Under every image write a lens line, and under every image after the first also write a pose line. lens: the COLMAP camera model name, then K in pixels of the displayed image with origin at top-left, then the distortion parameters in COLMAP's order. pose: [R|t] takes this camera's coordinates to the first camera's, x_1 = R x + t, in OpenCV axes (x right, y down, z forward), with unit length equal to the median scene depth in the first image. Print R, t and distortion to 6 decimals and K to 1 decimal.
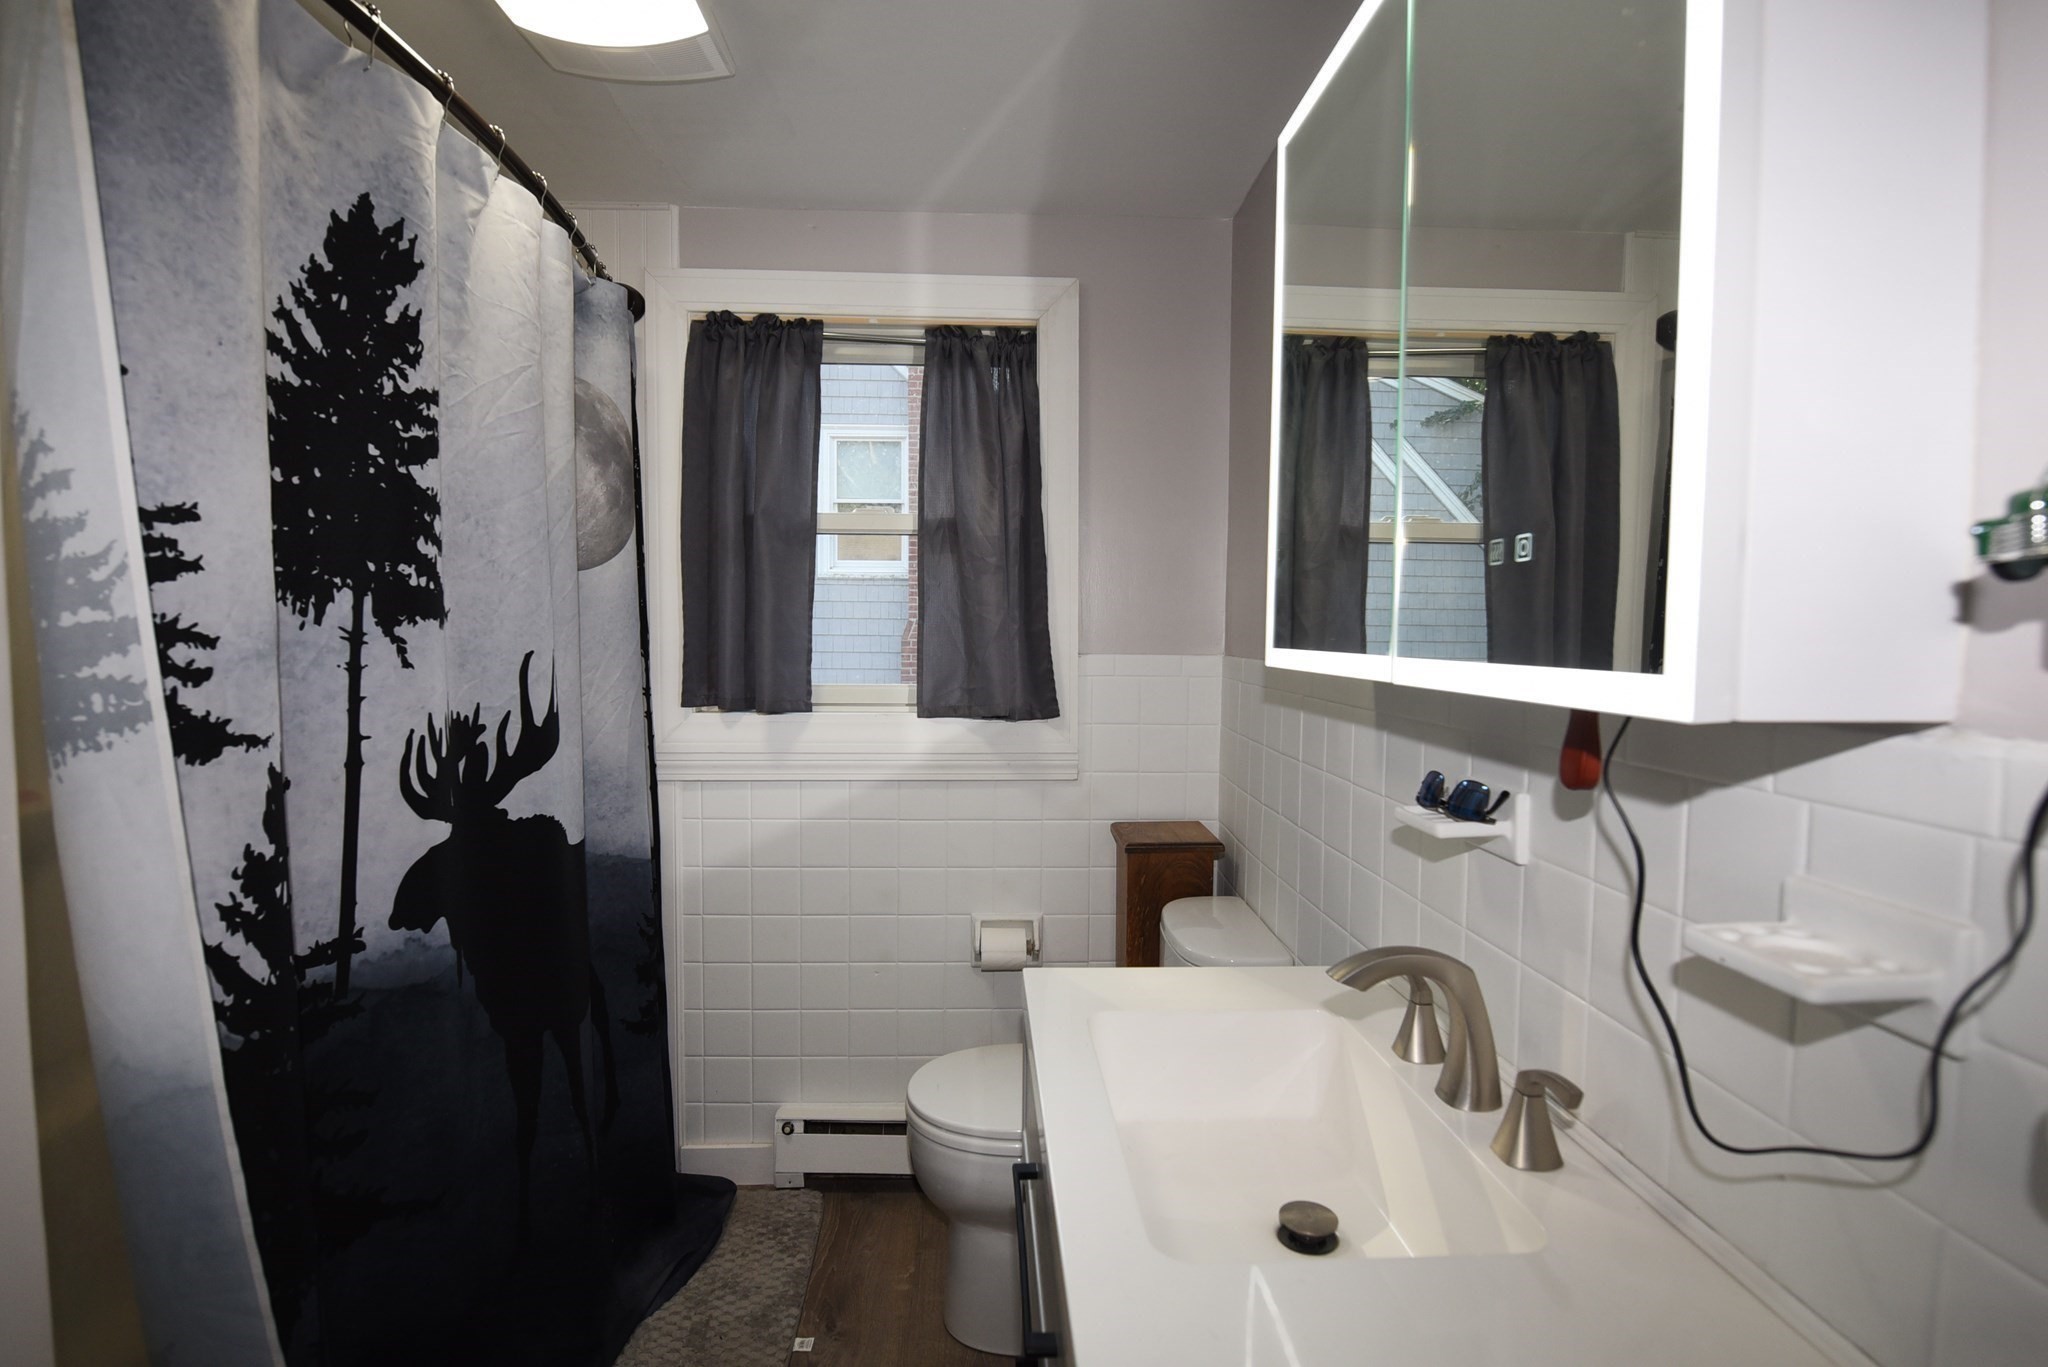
lens RADIAL K [[971.4, 0, 1026.9], [0, 971.4, 686.9], [0, 0, 1]] dist [0.000406, -0.000671]
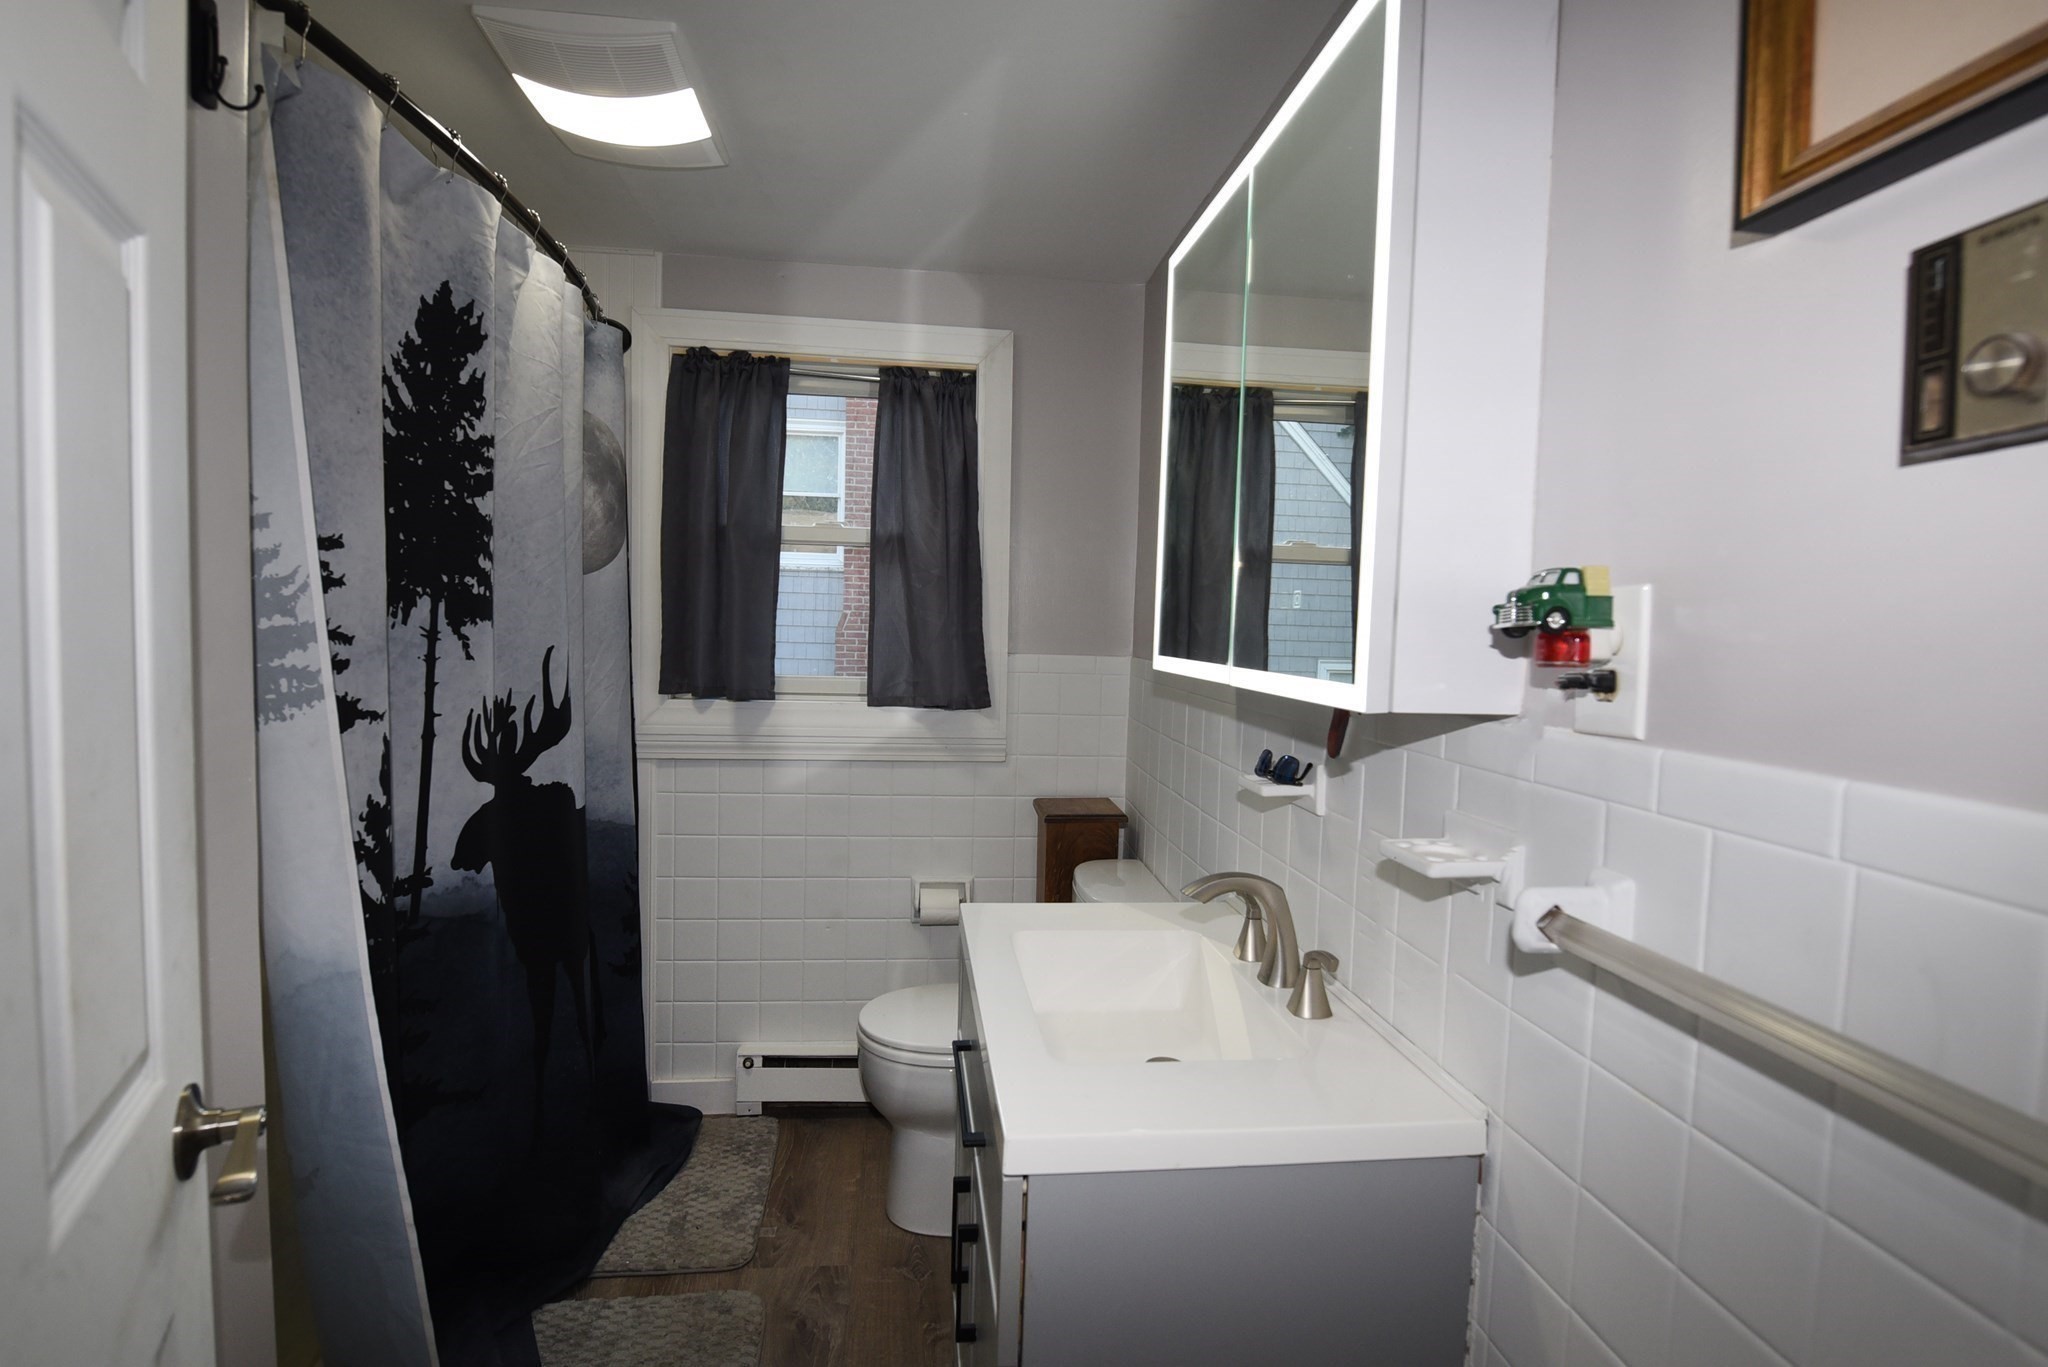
lens RADIAL K [[992.6, 0, 1023.5], [0, 992.6, 681.5], [0, 0, 1]] dist [-0.003282, -0.000289]
pose [[0.997520, 0.015511, 0.068655, -0.013881], [-0.015740, 0.999872, 0.002786, -0.005237], [-0.068603, -0.003860, 0.997637, -0.265792]]
